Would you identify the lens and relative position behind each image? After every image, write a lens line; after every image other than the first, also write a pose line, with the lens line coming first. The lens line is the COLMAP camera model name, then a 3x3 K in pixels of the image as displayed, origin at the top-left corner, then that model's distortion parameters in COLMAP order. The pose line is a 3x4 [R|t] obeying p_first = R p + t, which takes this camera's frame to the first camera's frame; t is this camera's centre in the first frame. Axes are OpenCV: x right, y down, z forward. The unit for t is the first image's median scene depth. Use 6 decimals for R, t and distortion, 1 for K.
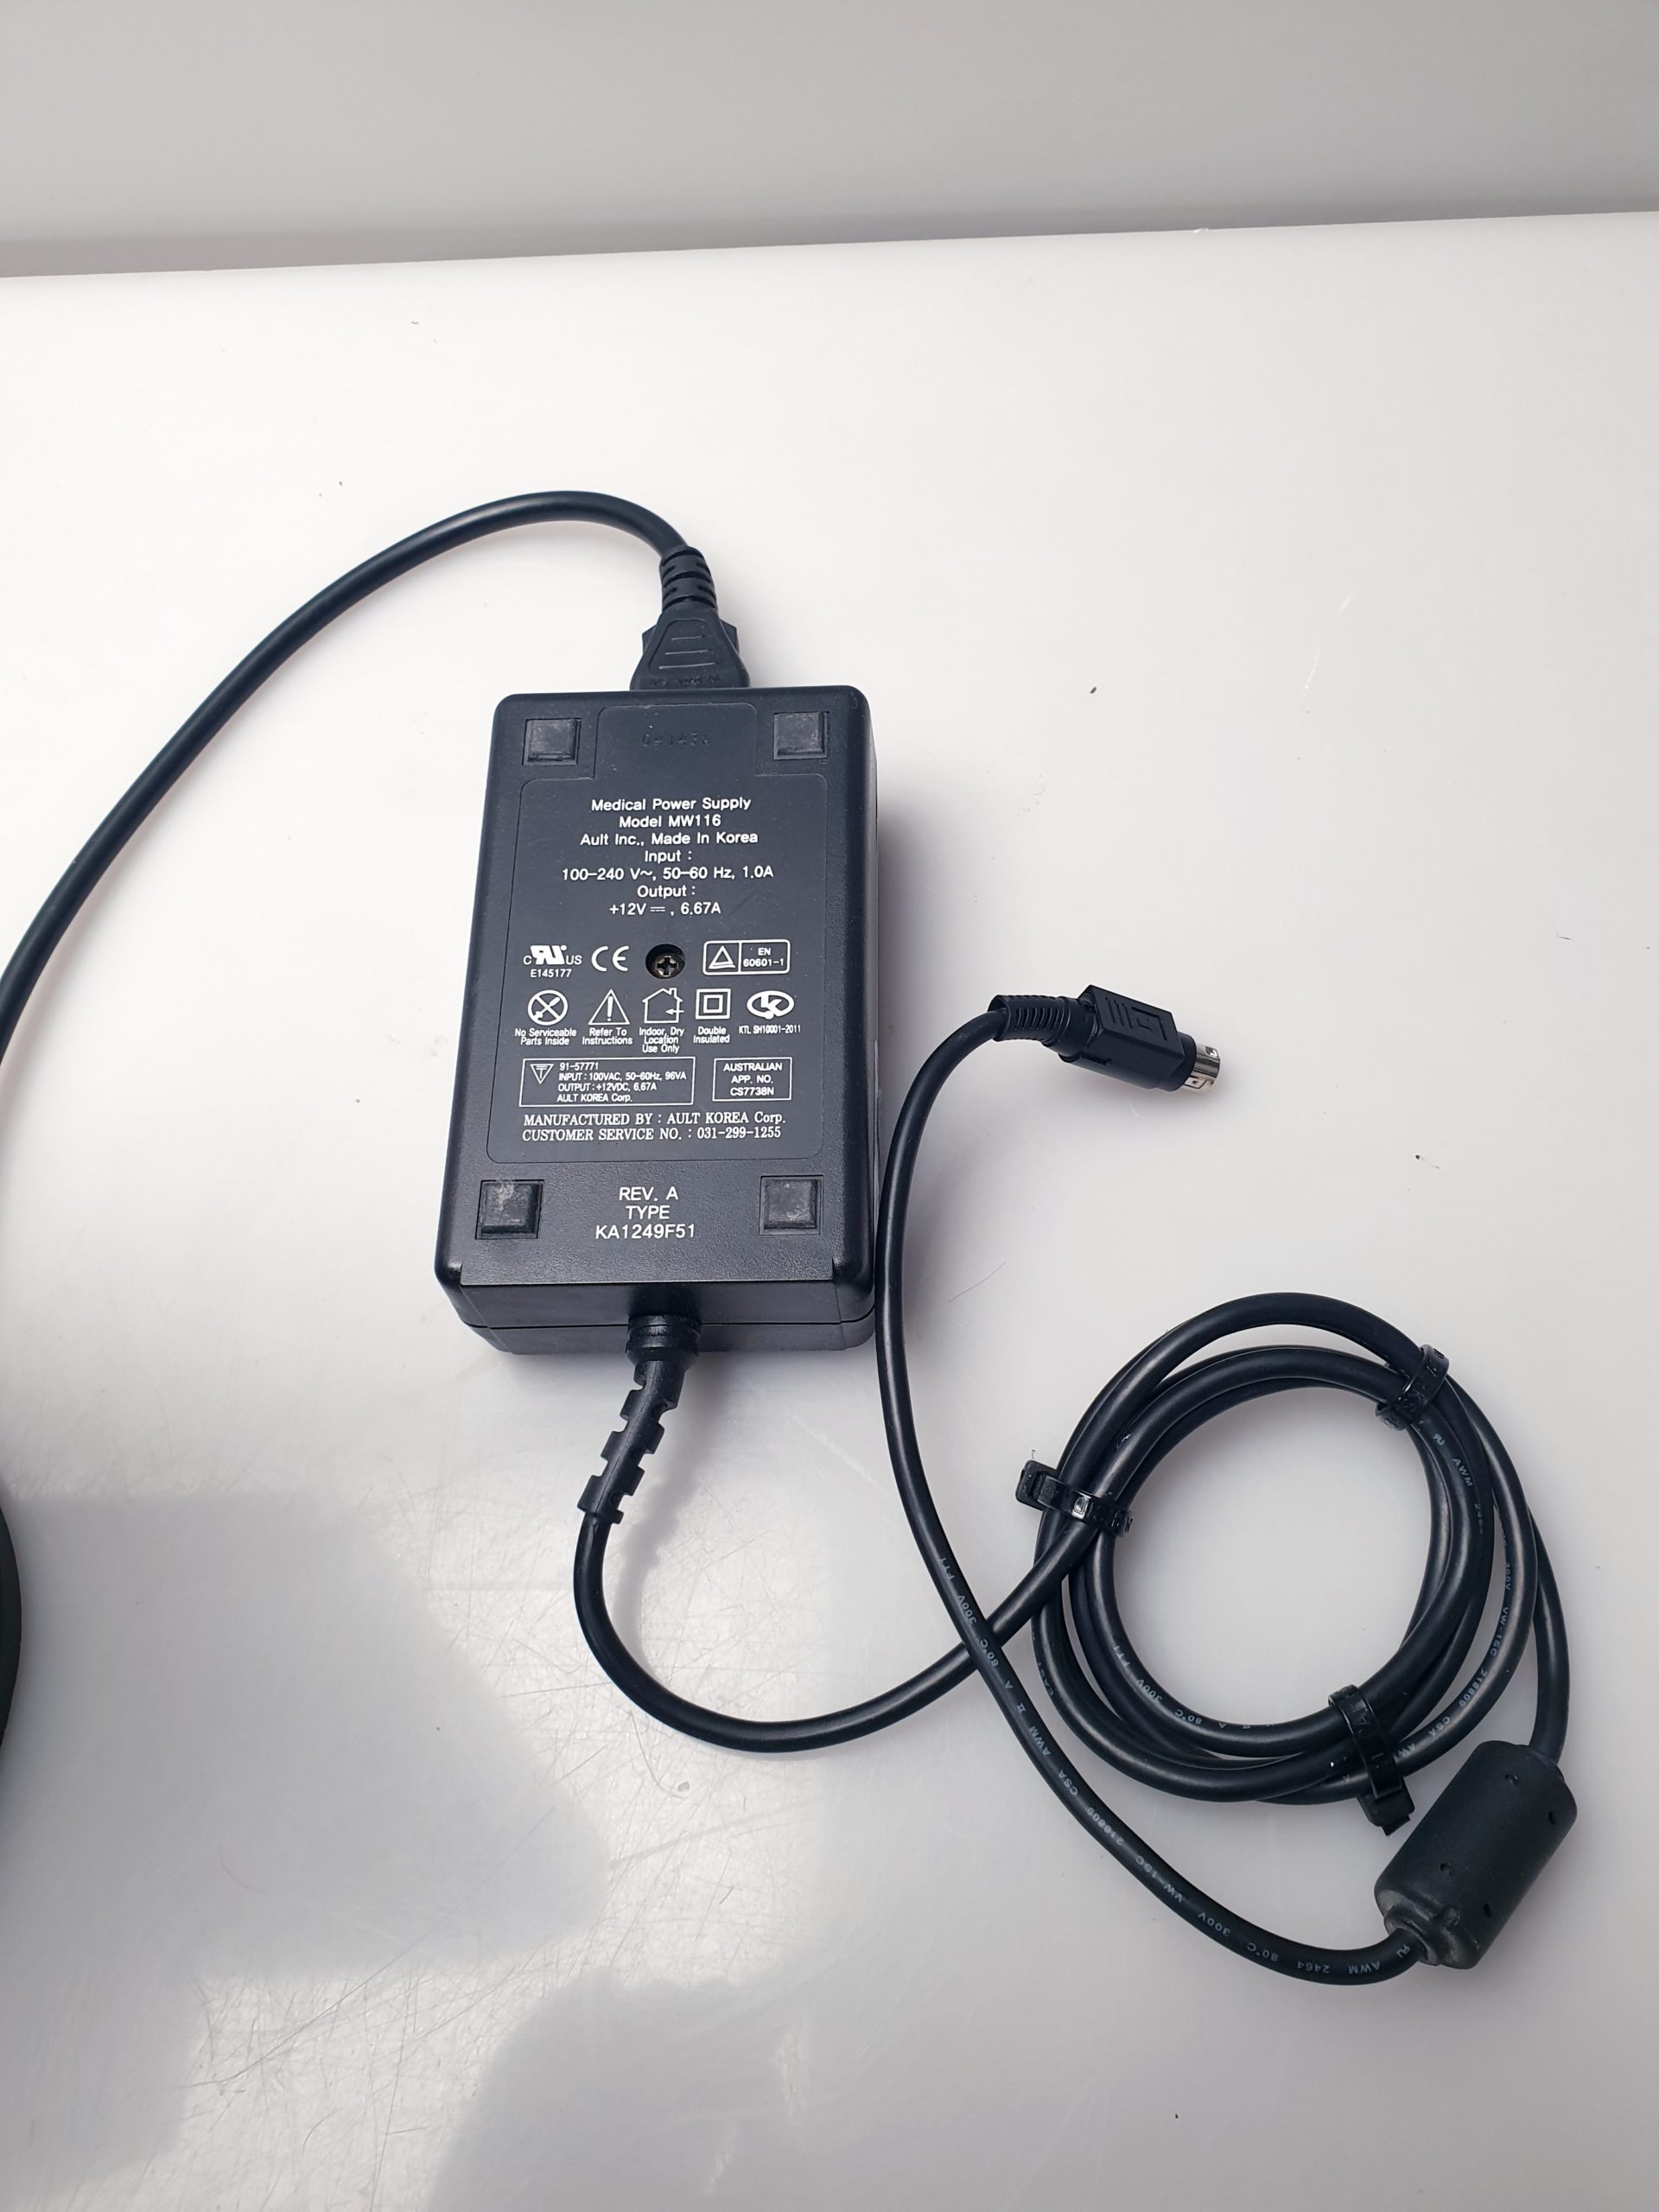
lens RADIAL K [[1674.8, 0, 810.0], [0, 1674.8, 1113.0], [0, 0, 1]] dist [-0.018615, -0.001729]
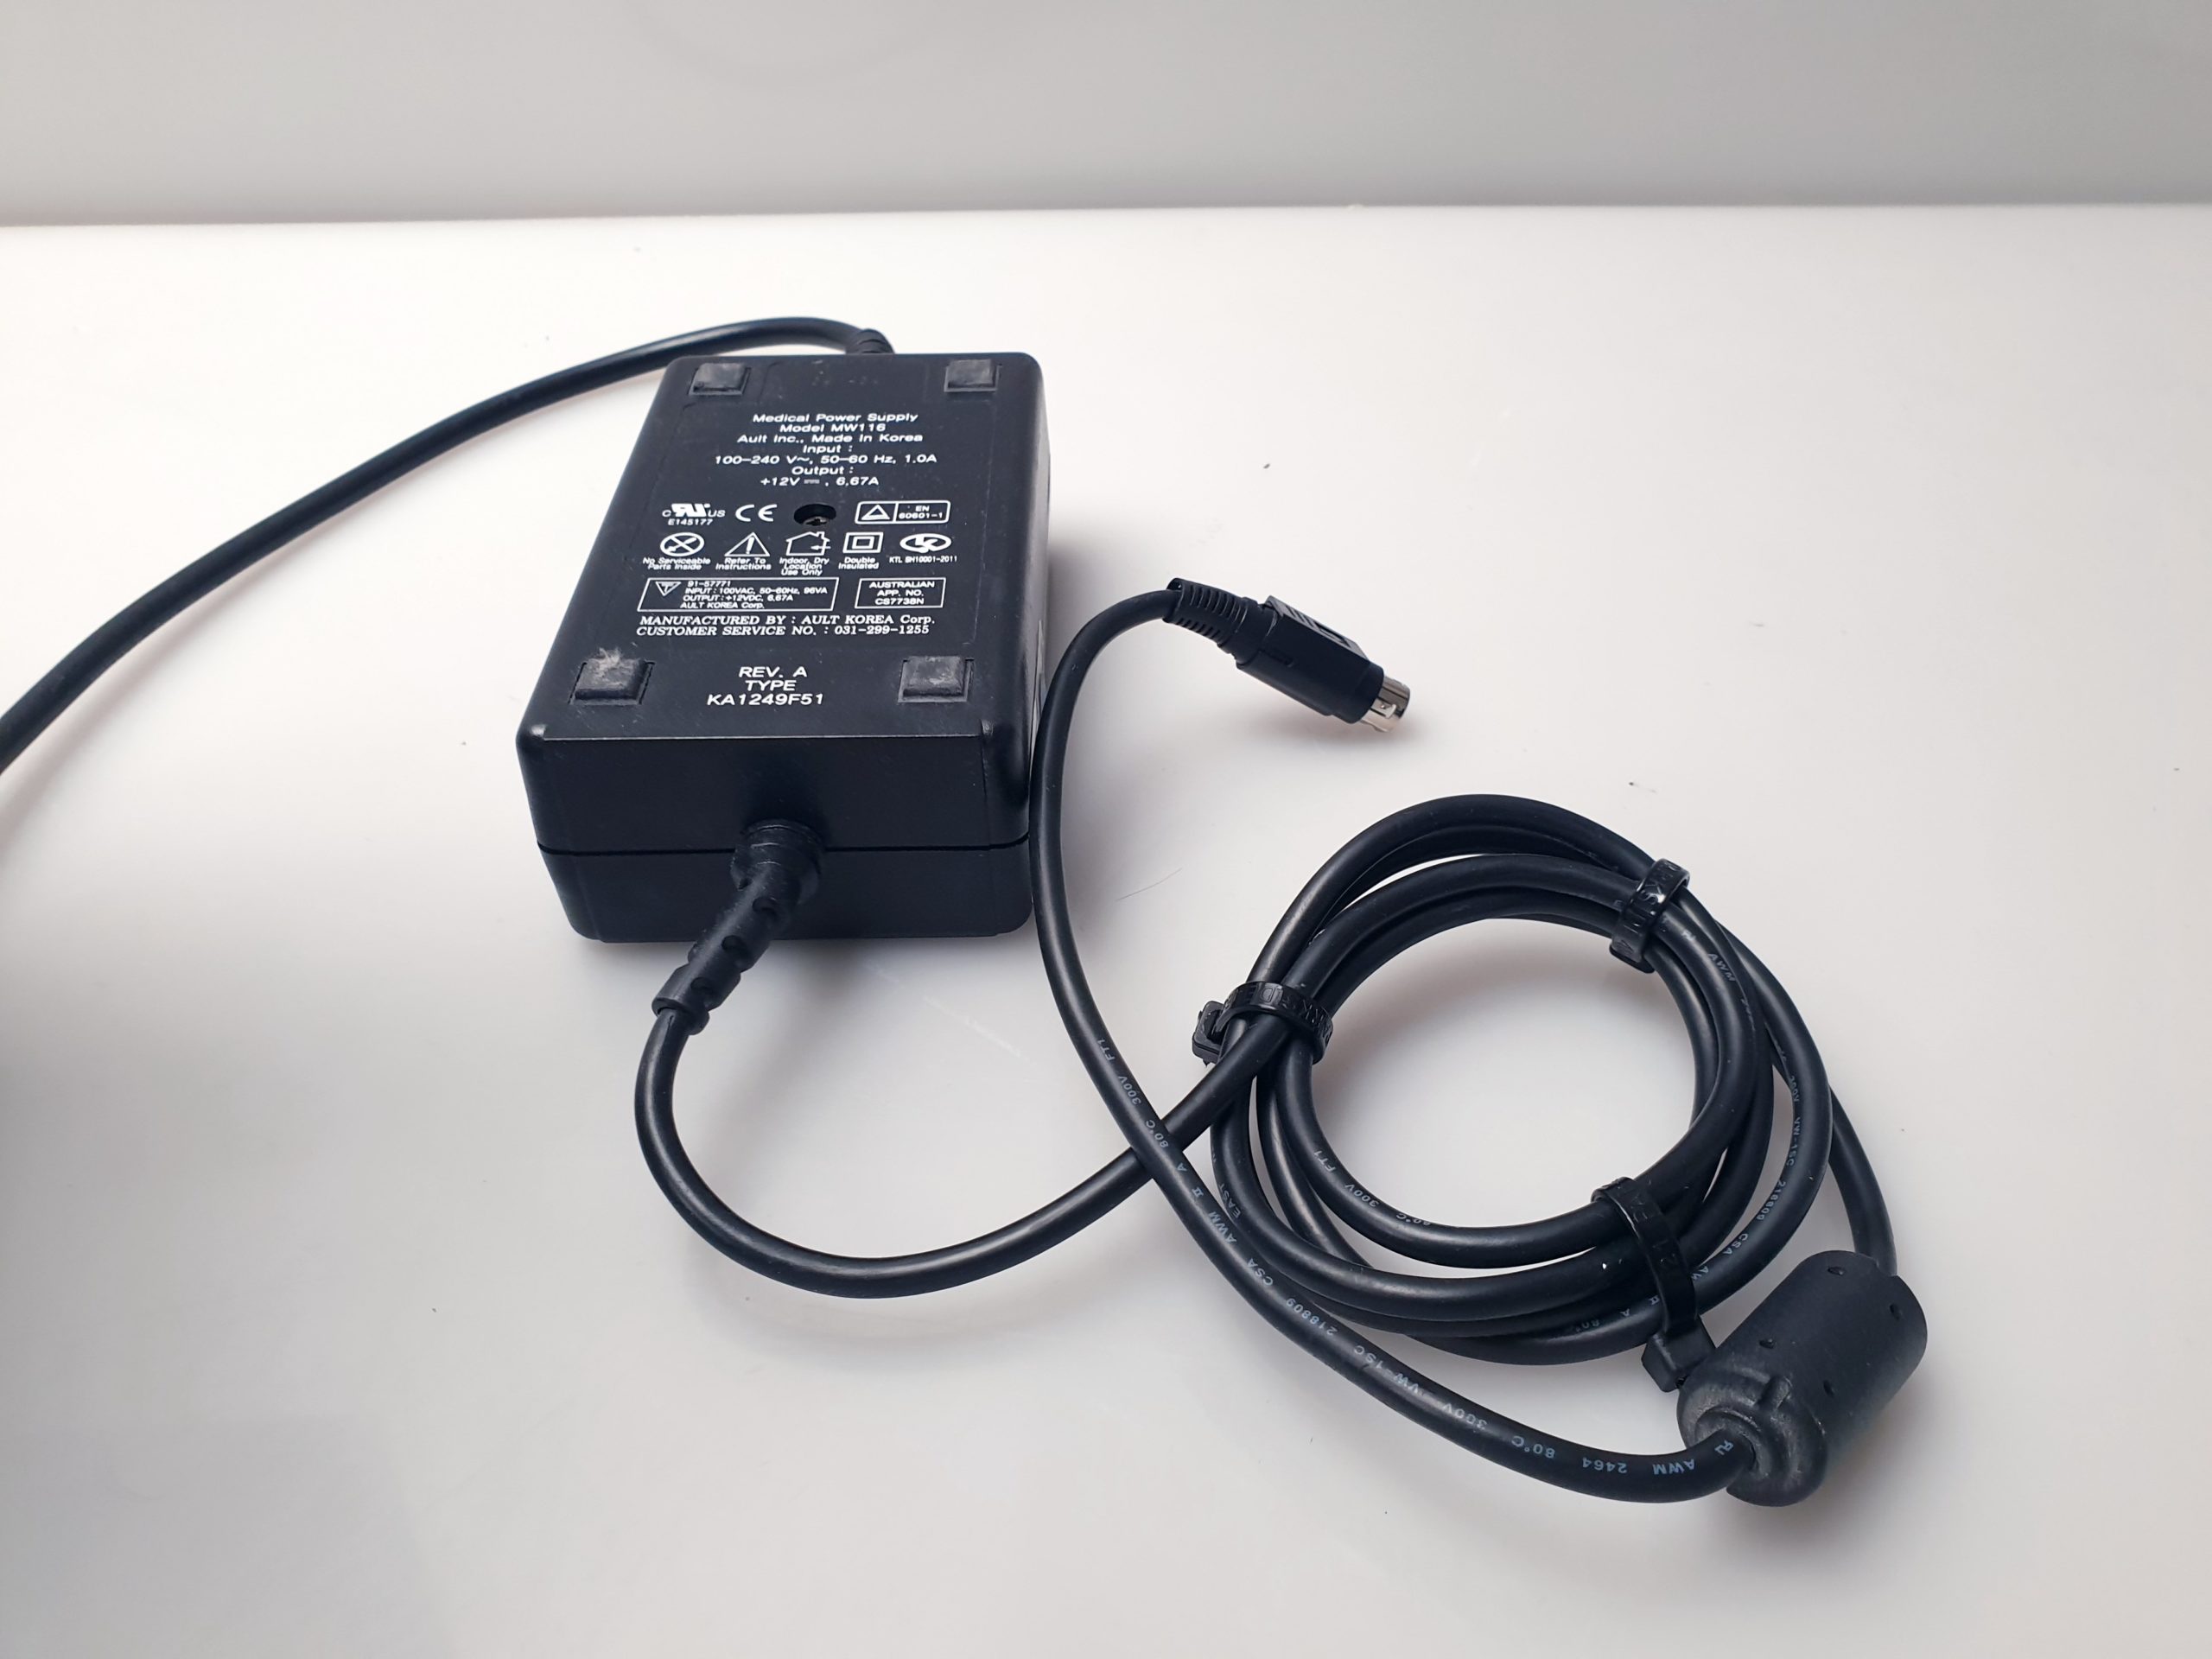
lens RADIAL K [[1674.8, 0, 1122.5], [0, 1674.8, 828.3], [0, 0, 1]] dist [-0.018615, -0.001729]
pose [[0.997415, 0.033128, 0.063765, 0.031947], [-0.006012, 0.922746, -0.385362, 0.445432], [-0.071605, 0.383982, 0.920560, 0.203119]]
